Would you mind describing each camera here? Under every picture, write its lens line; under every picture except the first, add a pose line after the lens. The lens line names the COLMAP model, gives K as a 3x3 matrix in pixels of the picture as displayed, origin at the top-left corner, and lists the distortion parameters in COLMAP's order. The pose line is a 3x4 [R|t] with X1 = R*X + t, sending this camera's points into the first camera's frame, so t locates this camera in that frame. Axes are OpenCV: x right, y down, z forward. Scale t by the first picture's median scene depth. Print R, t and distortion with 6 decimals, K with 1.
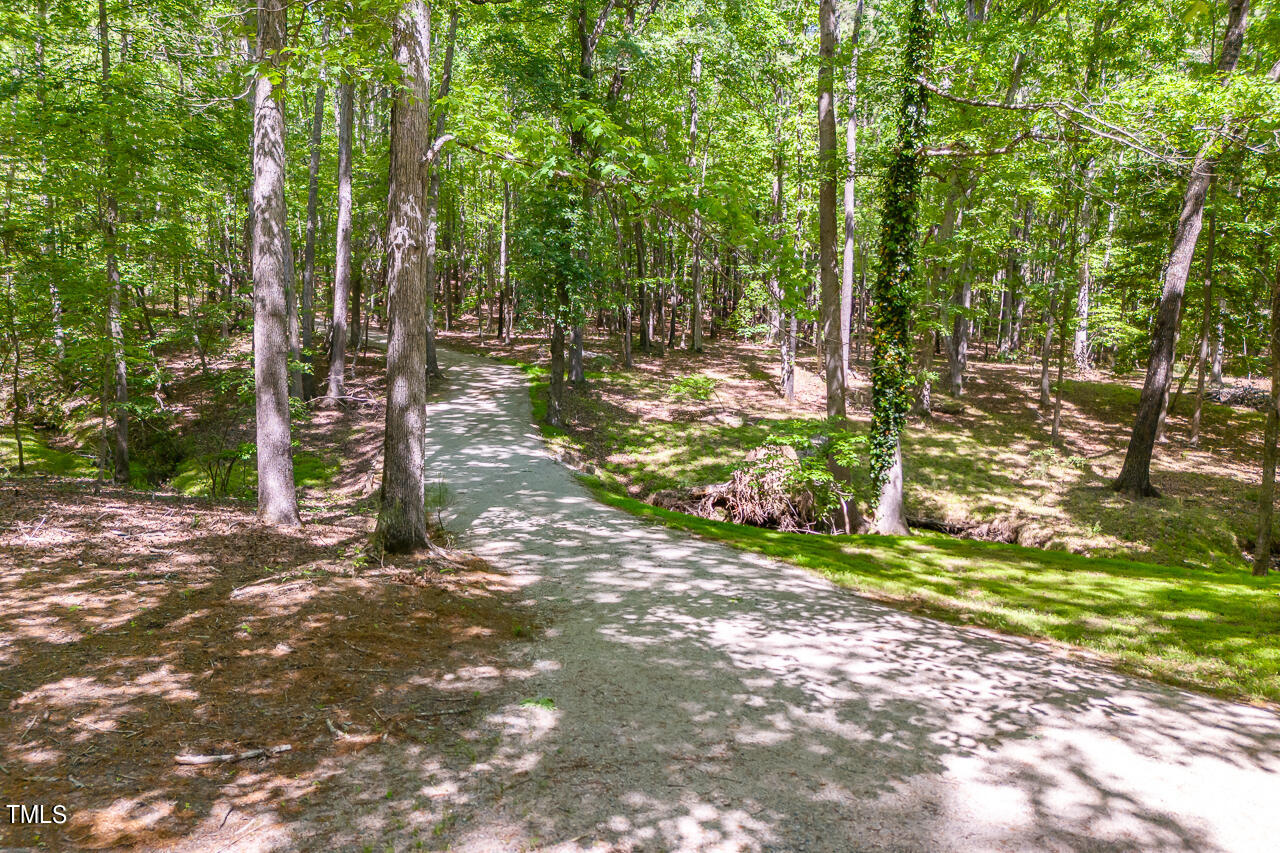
lens RADIAL K [[863.9, 0, 640.7], [0, 863.9, 454.2], [0, 0, 1]] dist [0.032170, -0.001560]
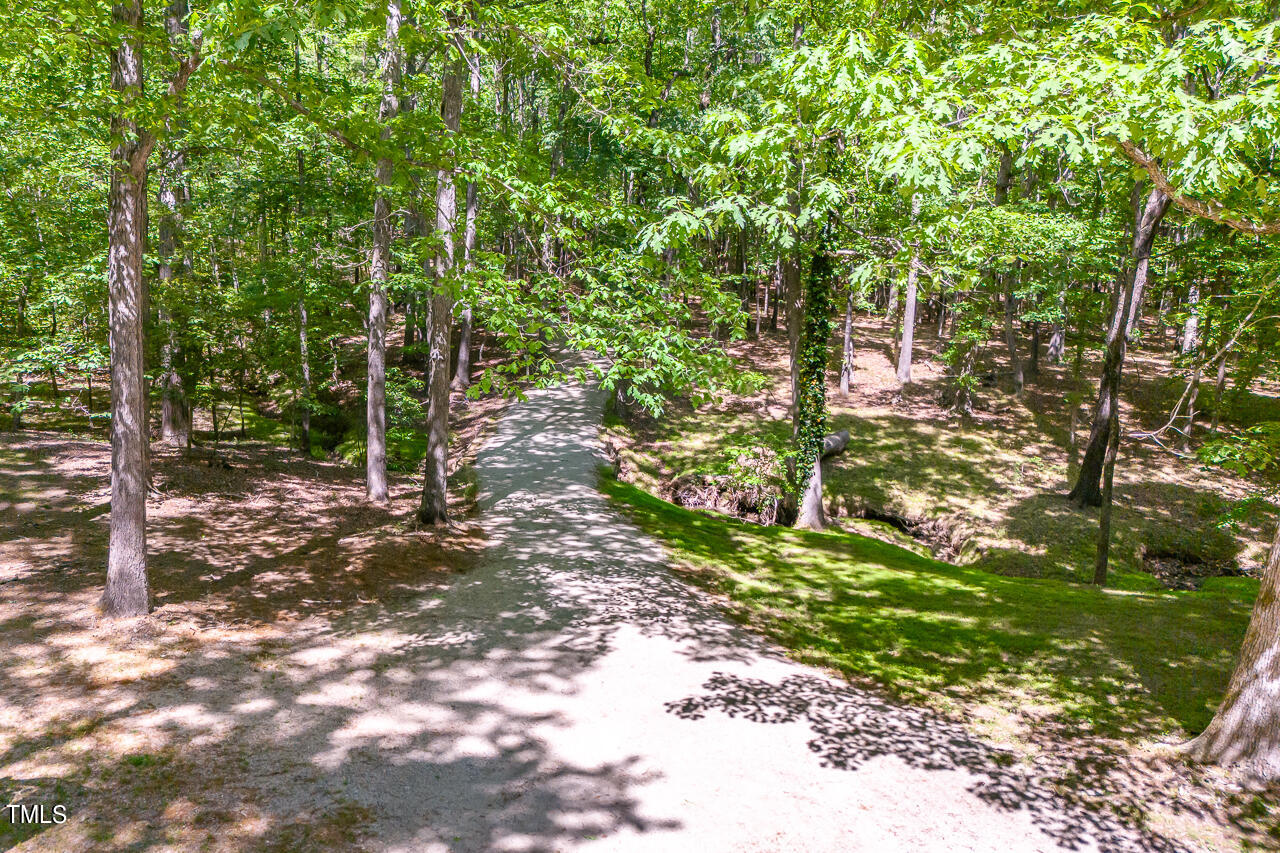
lens RADIAL K [[972.9, 0, 640.0], [0, 972.9, 426.5], [0, 0, 1]] dist [0.094512, -0.002809]
pose [[0.974563, 0.049269, -0.218631, 0.621573], [-0.040922, 0.998256, 0.042551, -0.205545], [0.220346, -0.032522, 0.974879, -0.958110]]
